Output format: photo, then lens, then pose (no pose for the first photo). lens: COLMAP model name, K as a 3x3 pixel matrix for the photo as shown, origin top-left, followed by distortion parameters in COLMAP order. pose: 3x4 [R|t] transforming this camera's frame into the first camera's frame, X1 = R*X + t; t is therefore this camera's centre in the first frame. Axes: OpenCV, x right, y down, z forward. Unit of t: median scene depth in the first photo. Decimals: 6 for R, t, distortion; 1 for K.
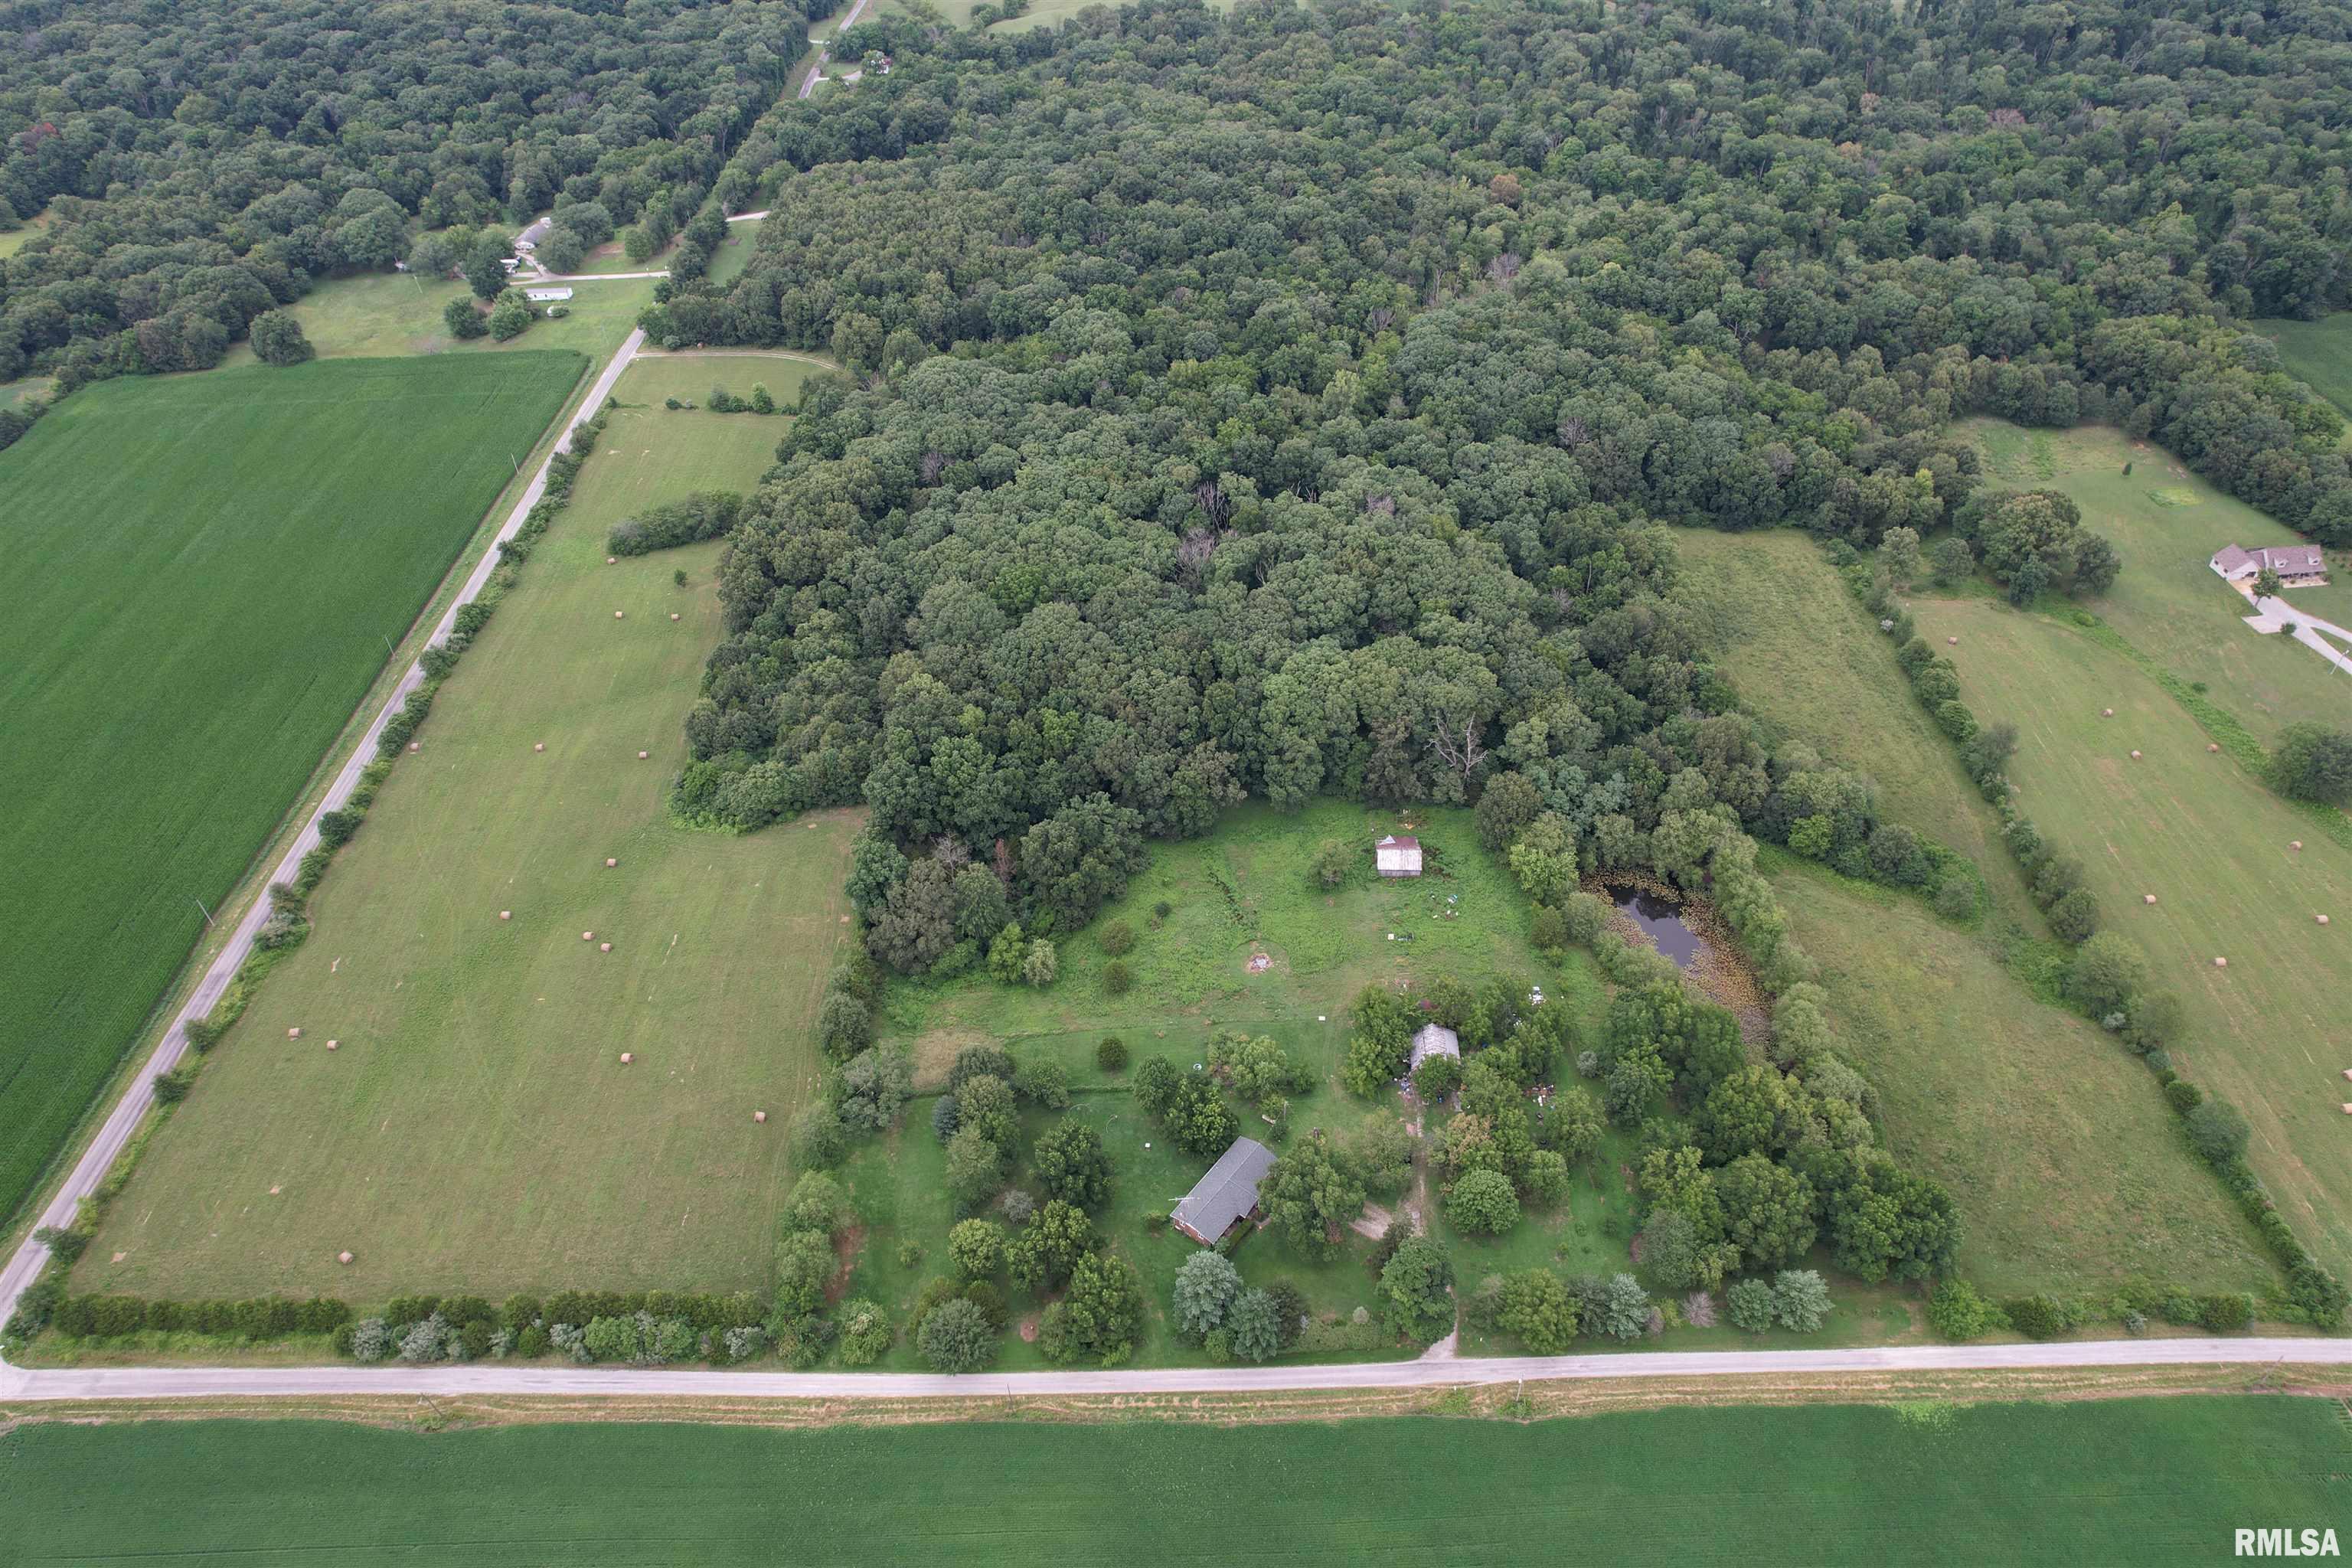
lens RADIAL K [[1488.9, 0, 1176.0], [0, 1488.9, 784.0], [0, 0, 1]] dist [-0.017308, 0.002373]
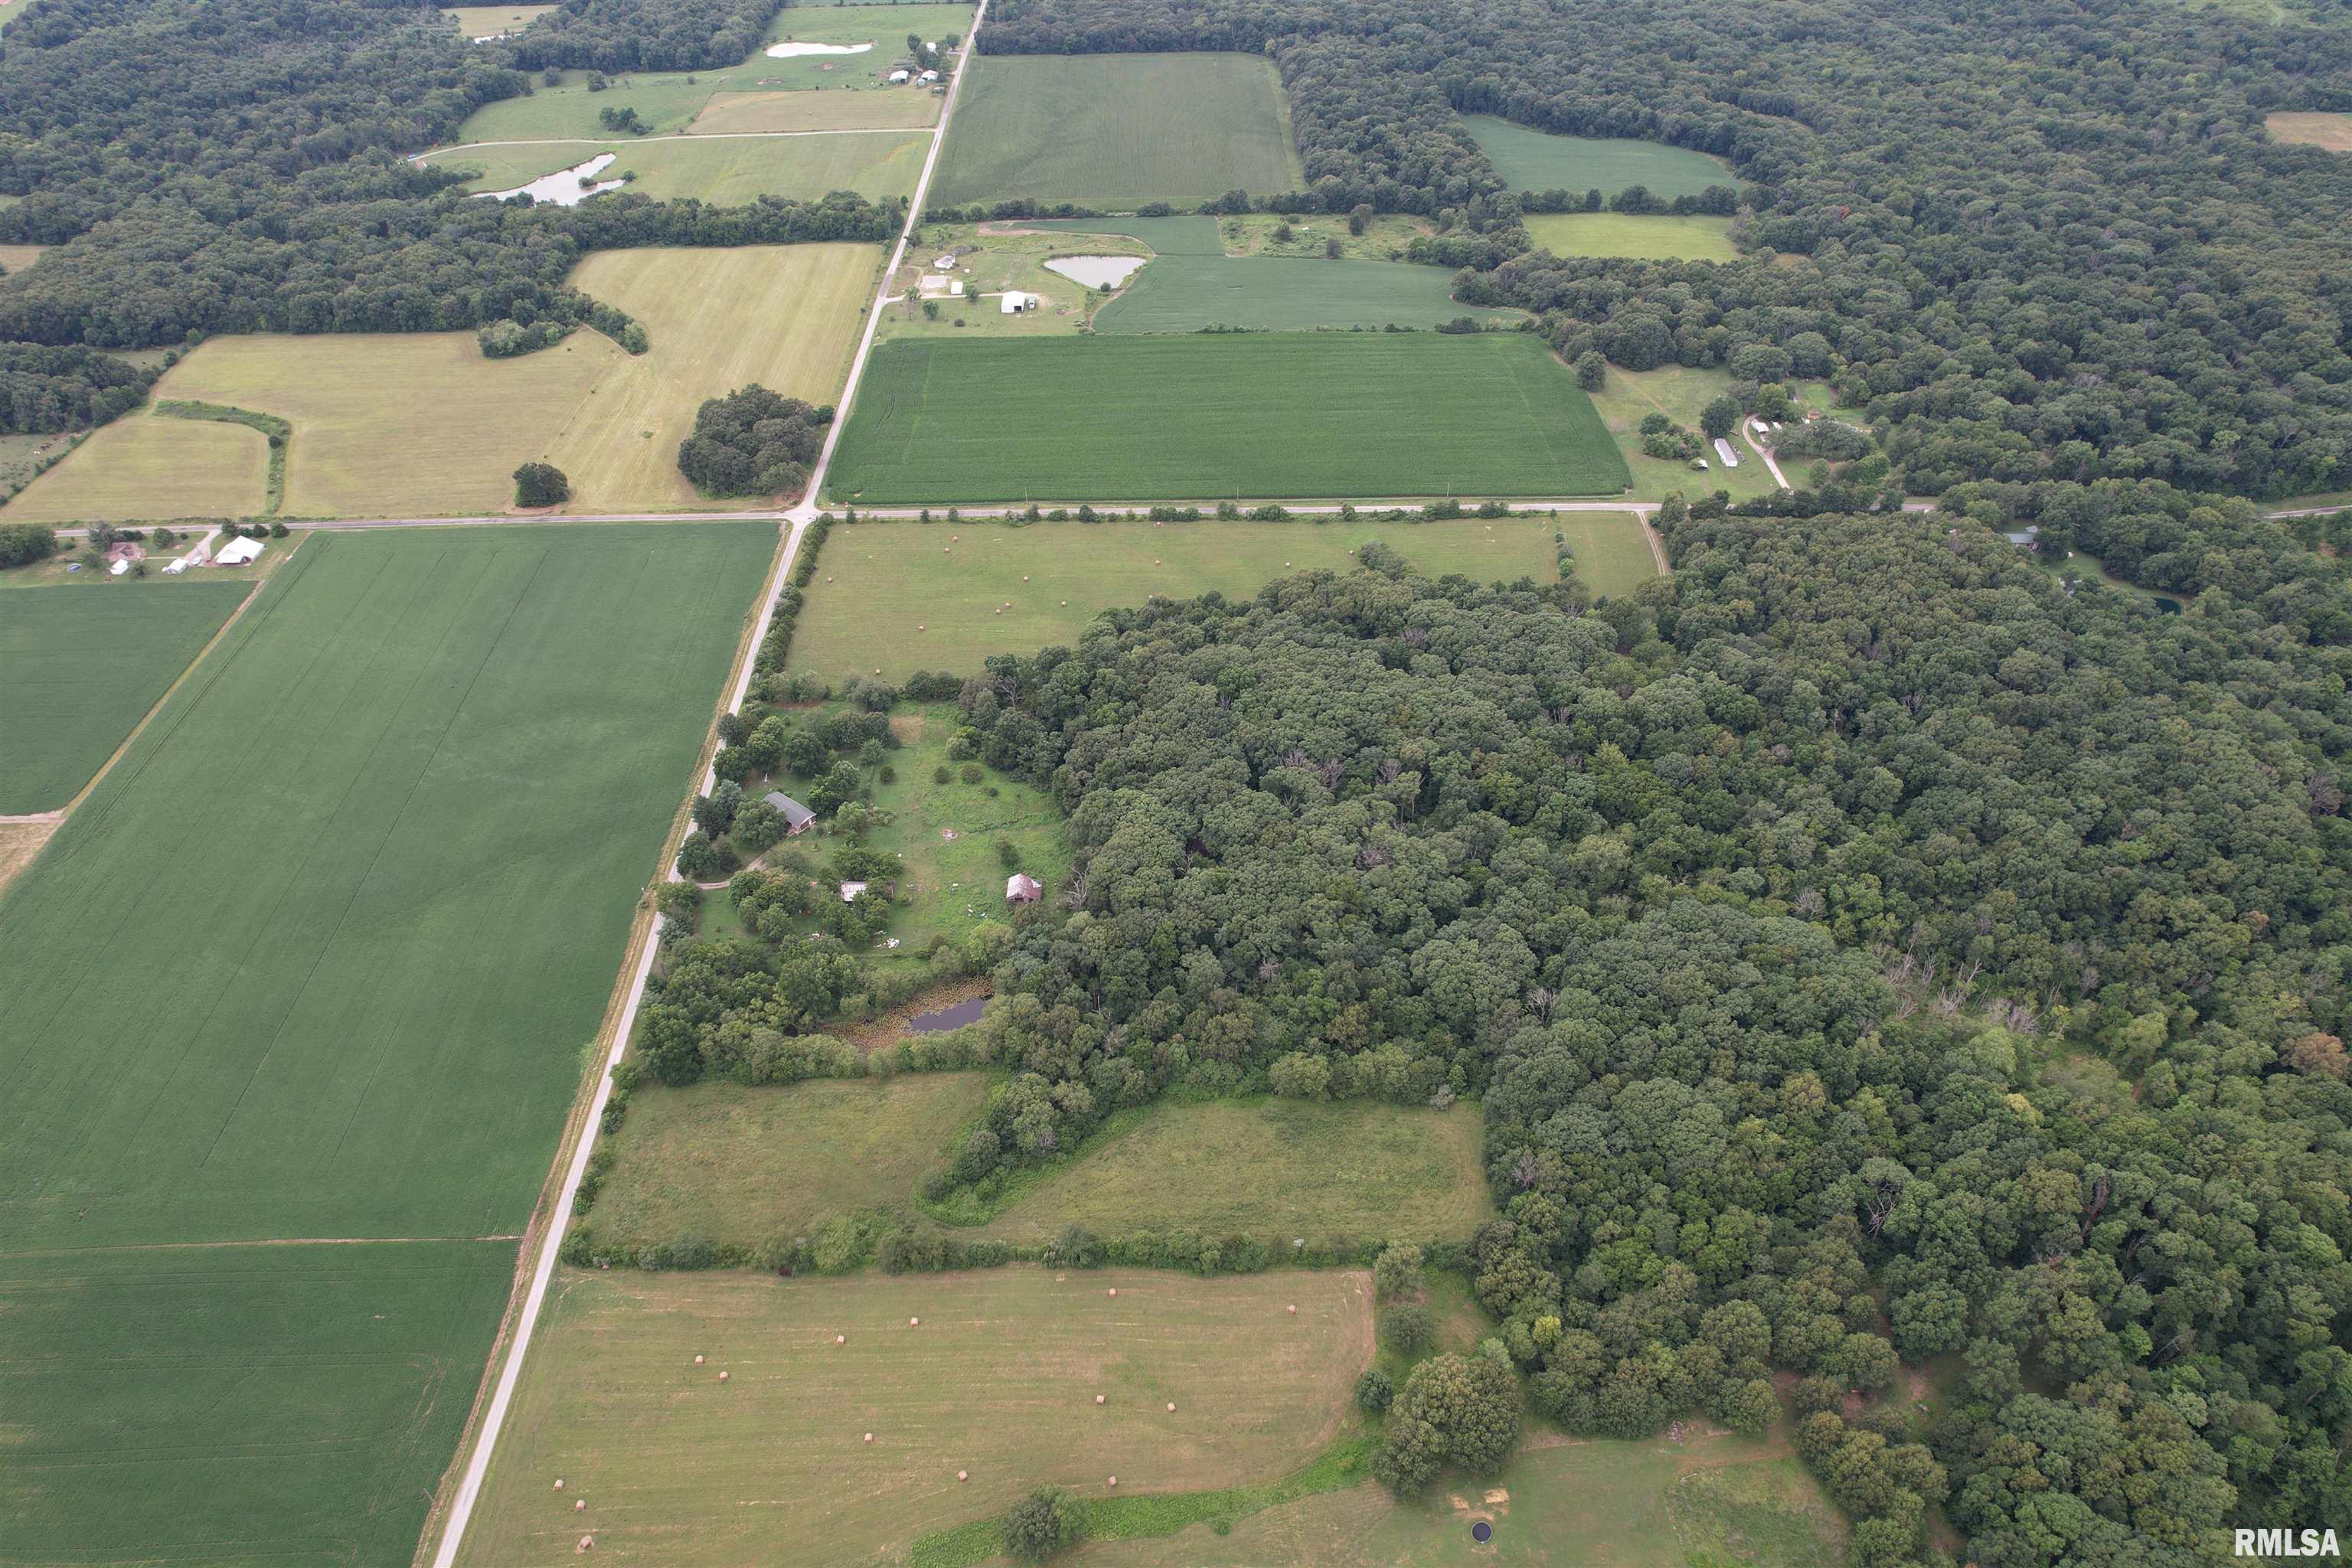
lens RADIAL K [[1488.9, 0, 1176.0], [0, 1488.9, 784.0], [0, 0, 1]] dist [-0.017308, 0.002373]
pose [[0.019552, 0.665186, -0.746422, 1.300701], [-0.652478, 0.574162, 0.494582, -0.925992], [0.757556, 0.477354, 0.445245, 0.418472]]
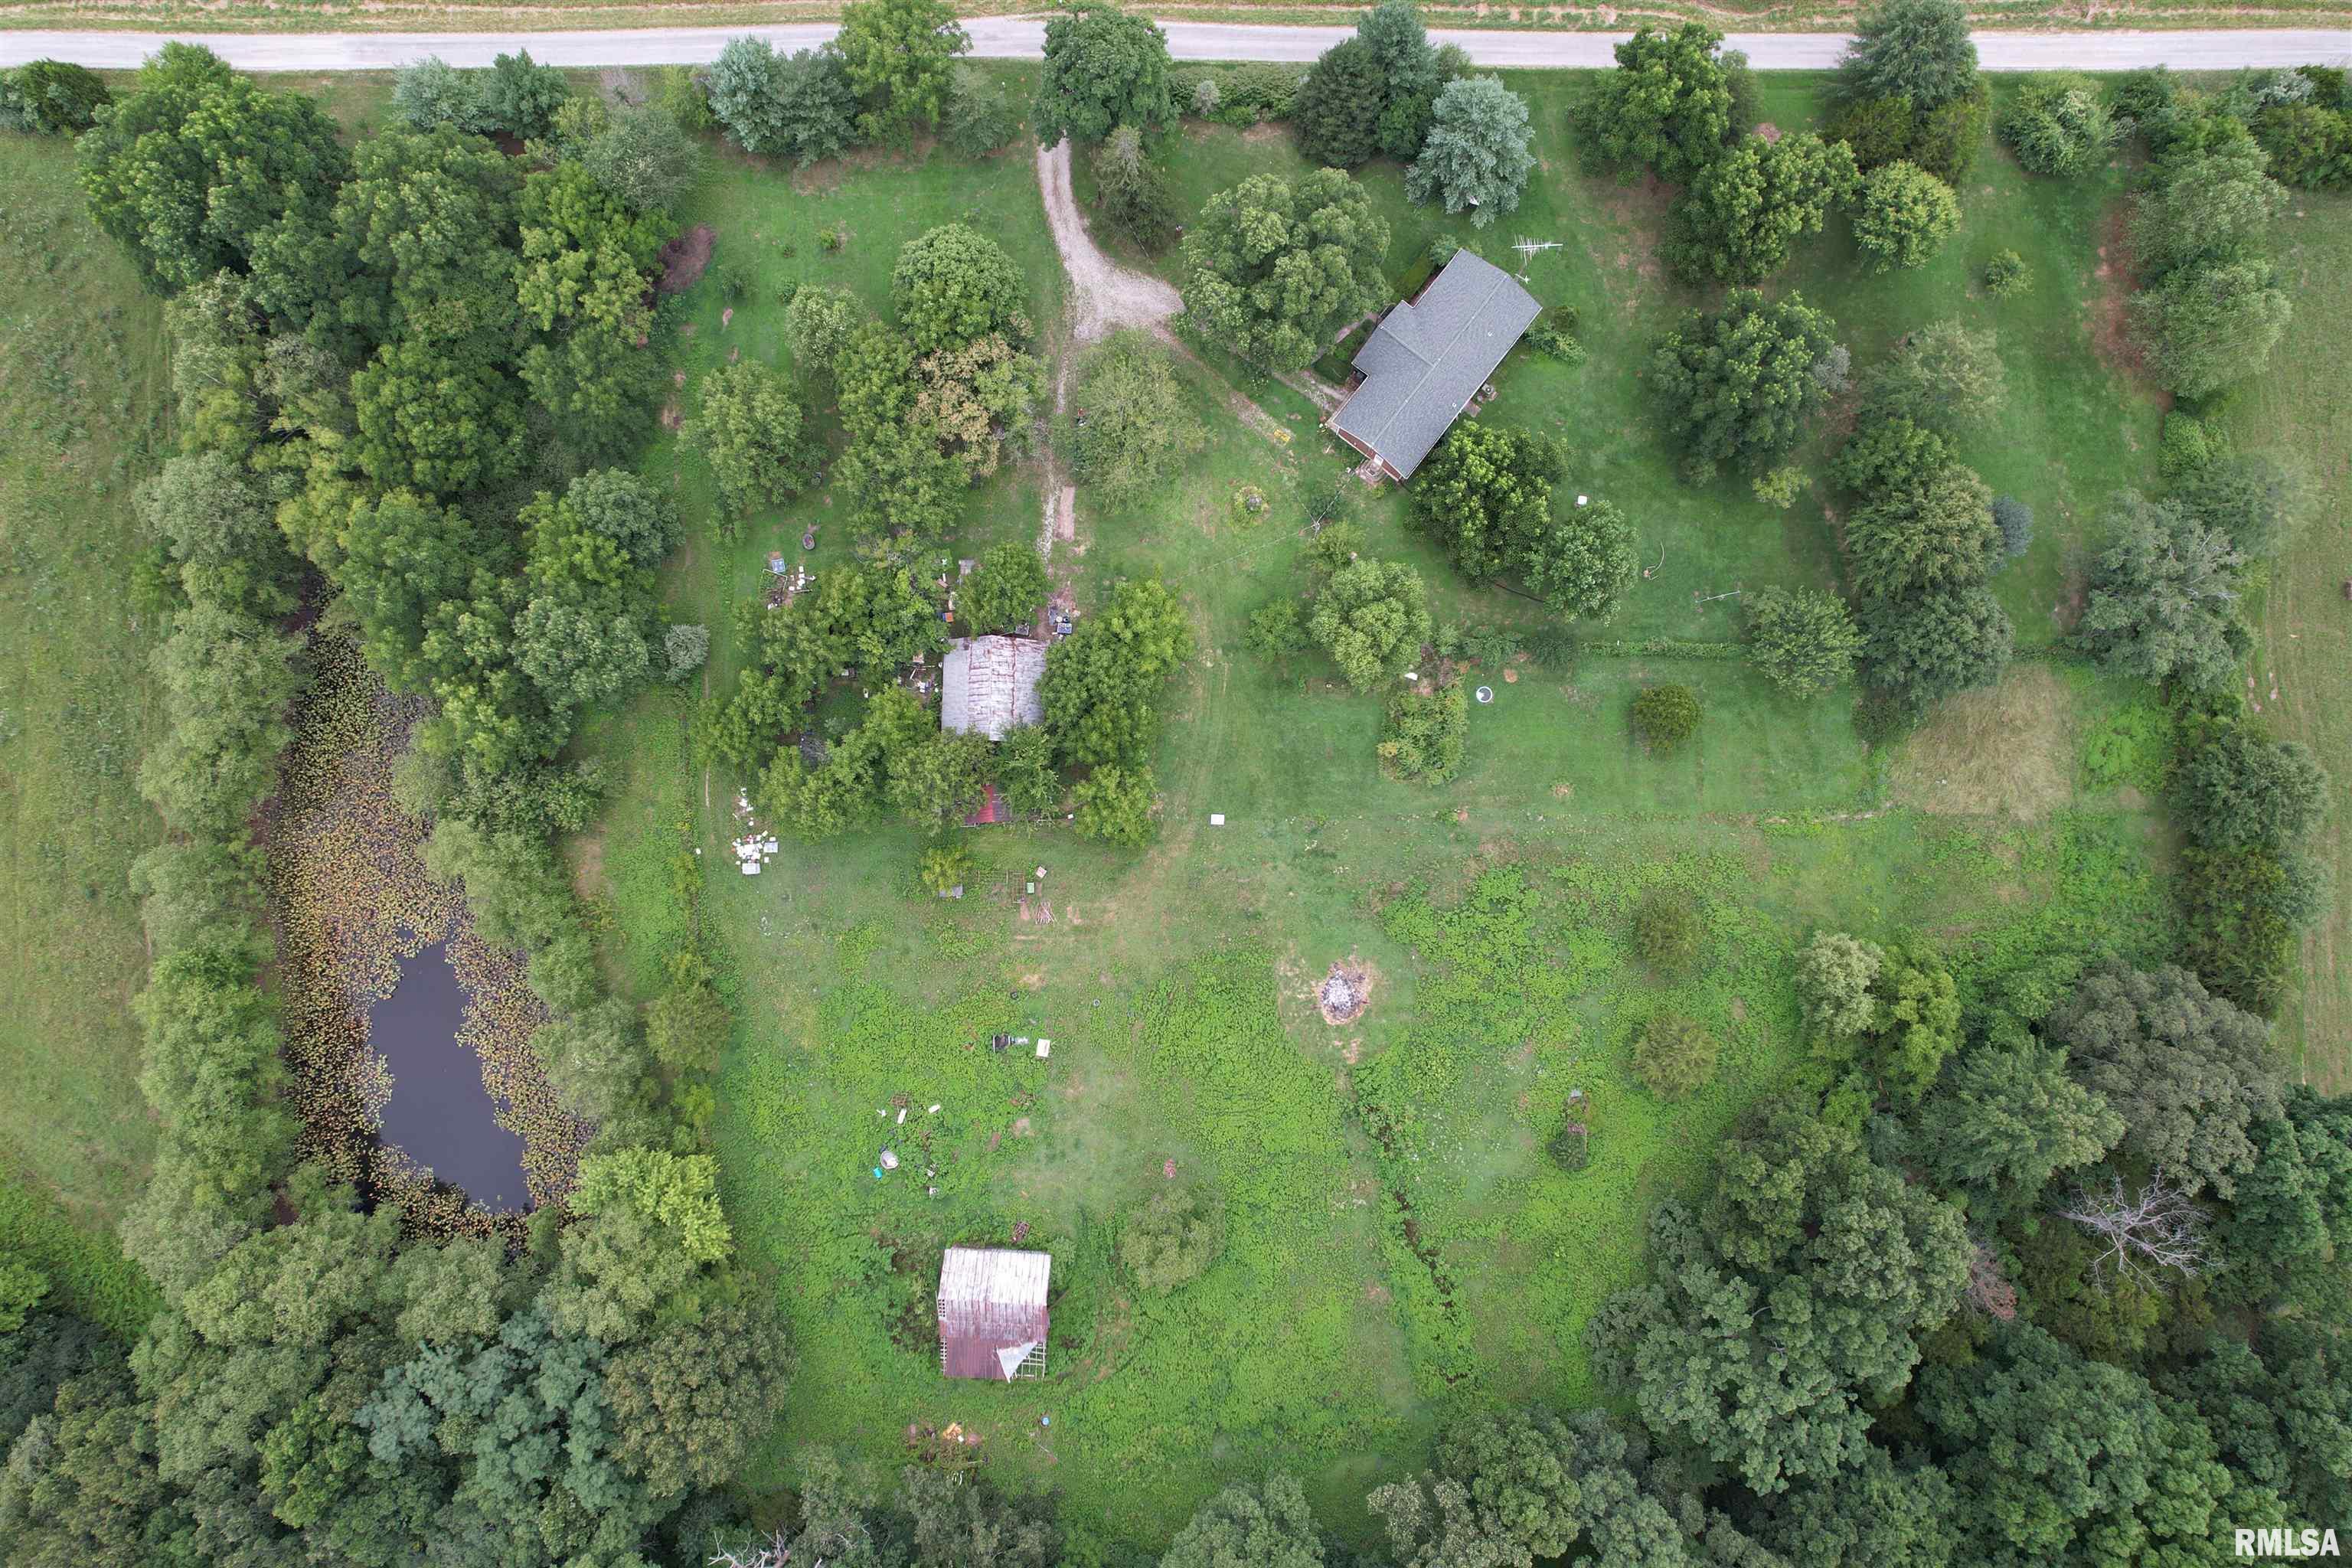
lens RADIAL K [[1488.9, 0, 1176.0], [0, 1488.9, 784.0], [0, 0, 1]] dist [-0.017308, 0.002373]
pose [[-0.999333, 0.001672, 0.036483, 0.090681], [0.028368, -0.593607, 0.804255, -0.206356], [0.023001, 0.804753, 0.593164, 0.686334]]
